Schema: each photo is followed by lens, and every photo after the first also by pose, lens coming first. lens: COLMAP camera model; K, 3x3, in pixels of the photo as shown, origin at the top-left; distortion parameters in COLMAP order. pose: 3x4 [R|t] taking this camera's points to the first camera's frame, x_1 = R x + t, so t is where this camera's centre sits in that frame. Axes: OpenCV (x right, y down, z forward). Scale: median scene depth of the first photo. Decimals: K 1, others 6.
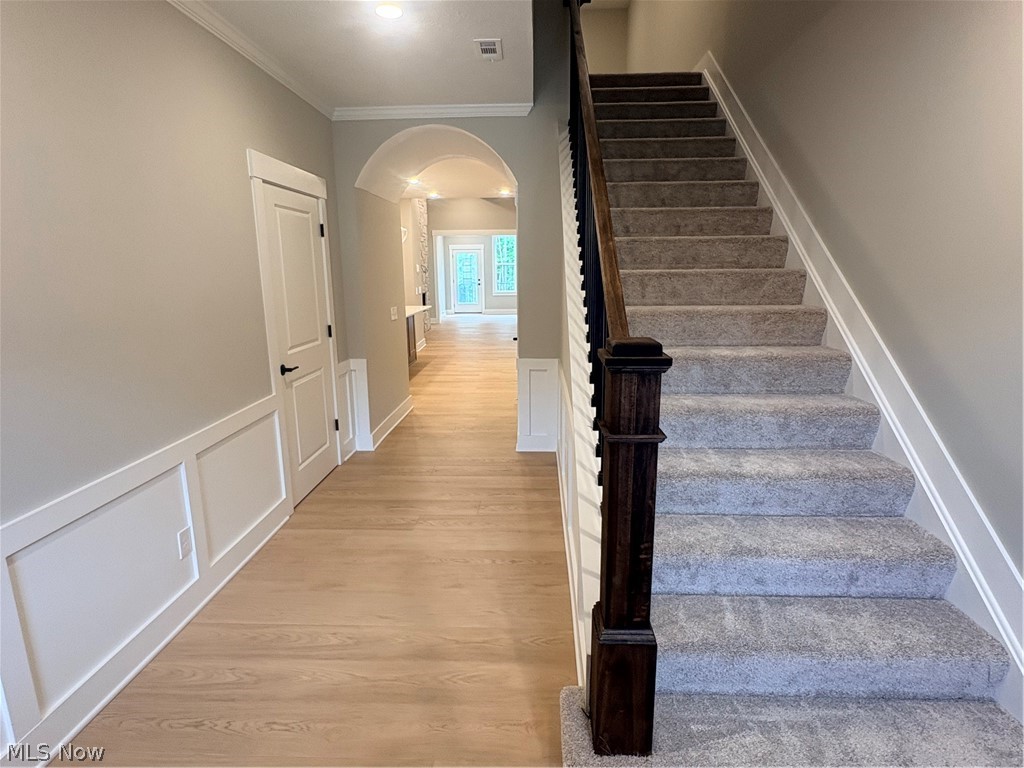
lens RADIAL K [[553.6, 0, 516.5], [0, 553.6, 384.5], [0, 0, 1]] dist [-0.004097, 0.002779]
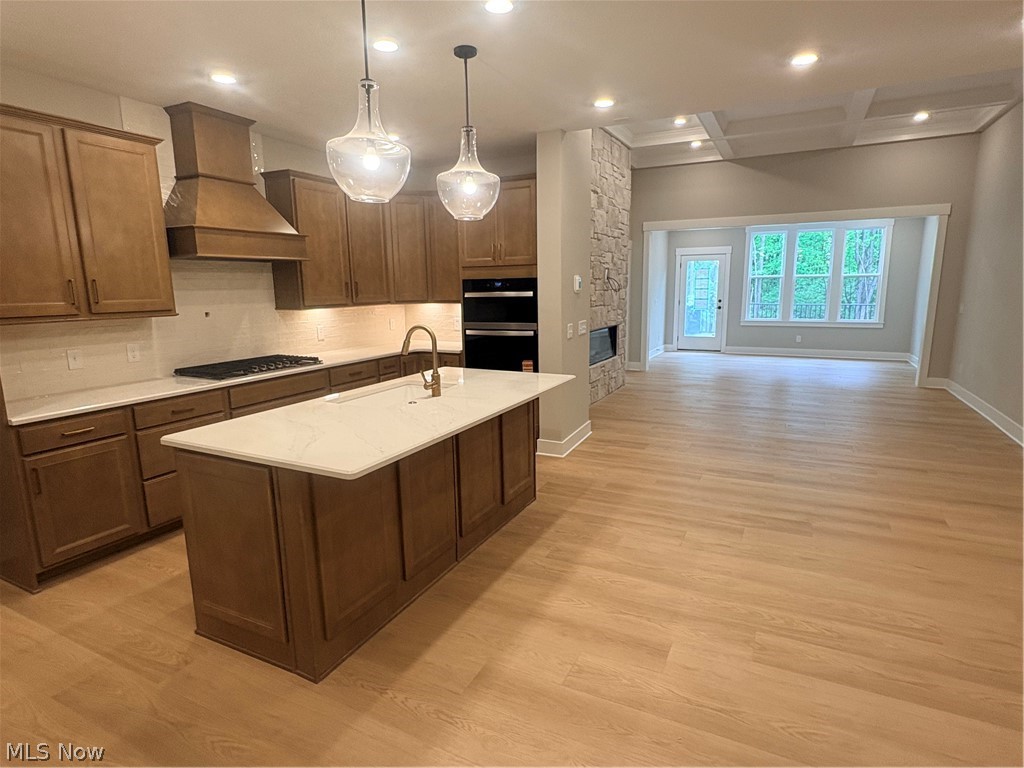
lens RADIAL K [[553.6, 0, 516.5], [0, 553.6, 384.5], [0, 0, 1]] dist [-0.004097, 0.002779]
pose [[0.911964, 0.068521, -0.404507, -0.016001], [-0.079283, 0.996803, -0.009890, -0.066767], [0.402536, 0.041090, 0.914481, 0.318674]]
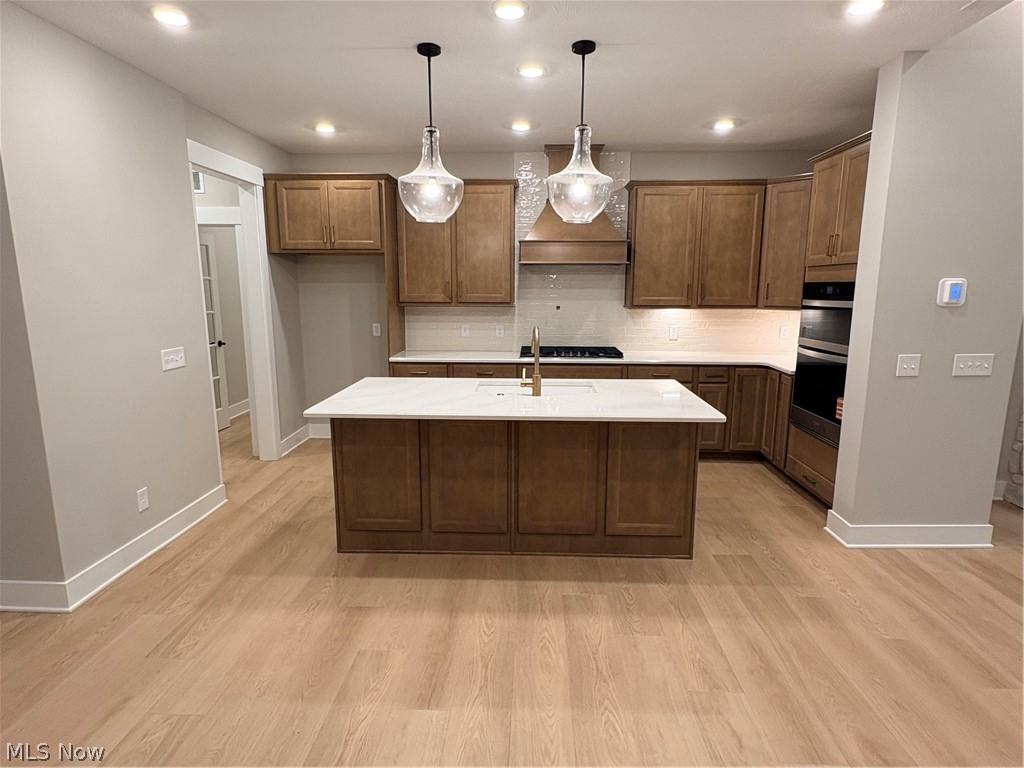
lens RADIAL K [[553.6, 0, 516.5], [0, 553.6, 384.5], [0, 0, 1]] dist [-0.004097, 0.002779]
pose [[0.002573, 0.186965, -0.982363, 0.068639], [-0.211685, 0.960206, 0.182193, -0.098130], [0.977334, 0.207483, 0.042049, 0.452673]]
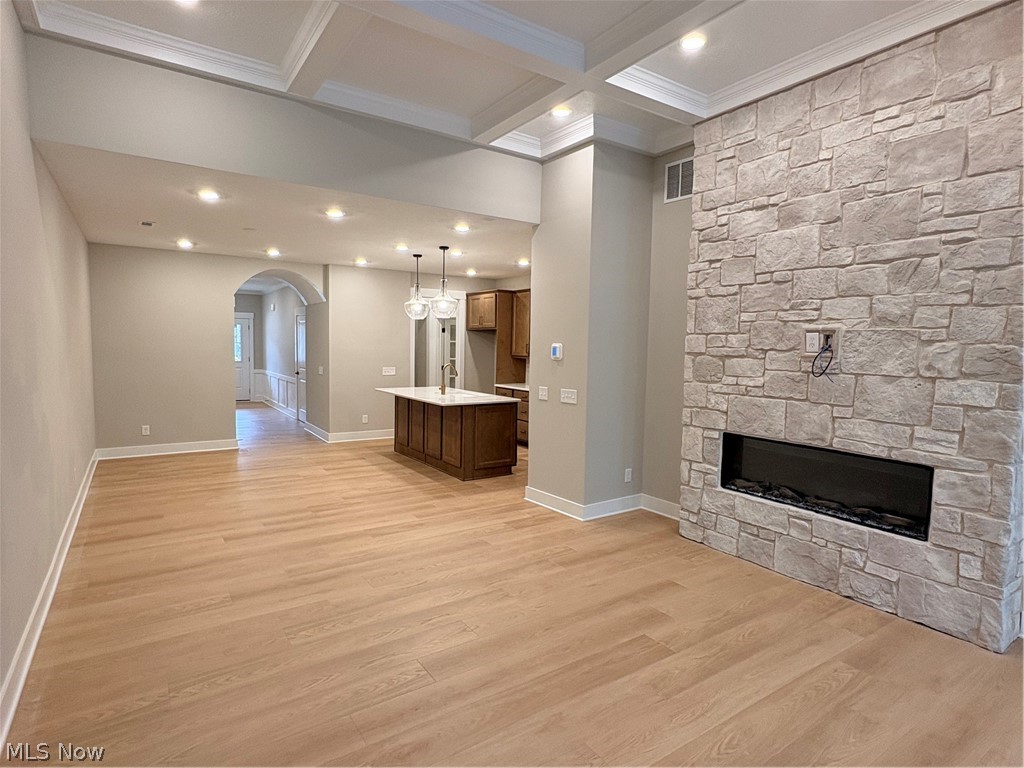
lens RADIAL K [[553.6, 0, 516.5], [0, 553.6, 384.5], [0, 0, 1]] dist [-0.004097, 0.002779]
pose [[-0.802796, 0.036474, -0.595137, 0.085978], [-0.136770, 0.960249, 0.243343, -0.174545], [0.580355, 0.276752, -0.765895, 0.802605]]
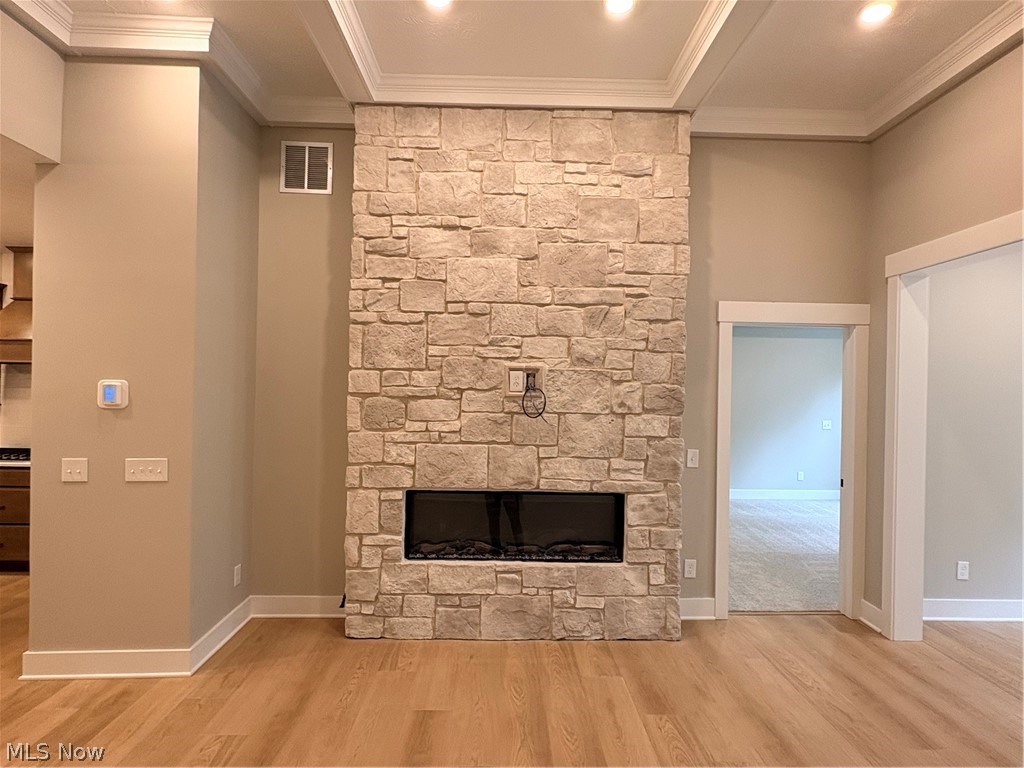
lens RADIAL K [[553.6, 0, 516.5], [0, 553.6, 384.5], [0, 0, 1]] dist [-0.004097, 0.002779]
pose [[0.069222, 0.004040, -0.997593, 0.069128], [-0.226546, 0.973929, -0.011775, -0.151382], [0.971538, 0.226816, 0.068332, 0.692545]]
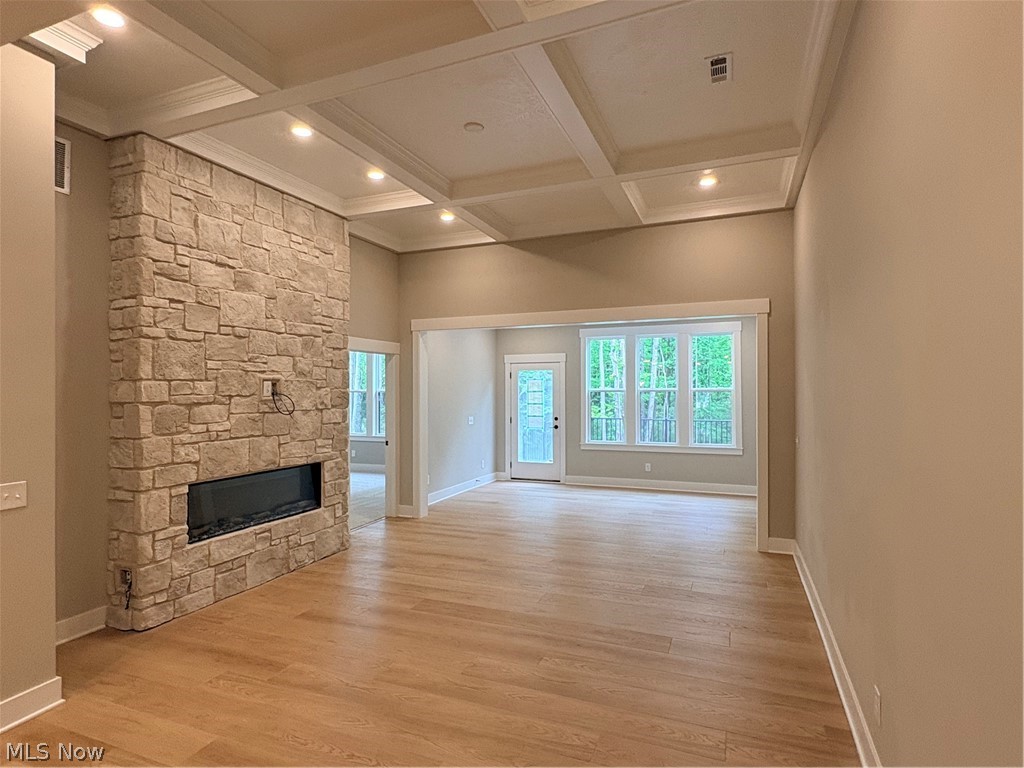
lens RADIAL K [[553.6, 0, 516.5], [0, 553.6, 384.5], [0, 0, 1]] dist [-0.004097, 0.002779]
pose [[0.942693, -0.000550, -0.333660, 0.073325], [-0.071974, 0.976121, -0.204956, -0.111921], [0.325805, 0.217225, 0.920143, 0.504221]]
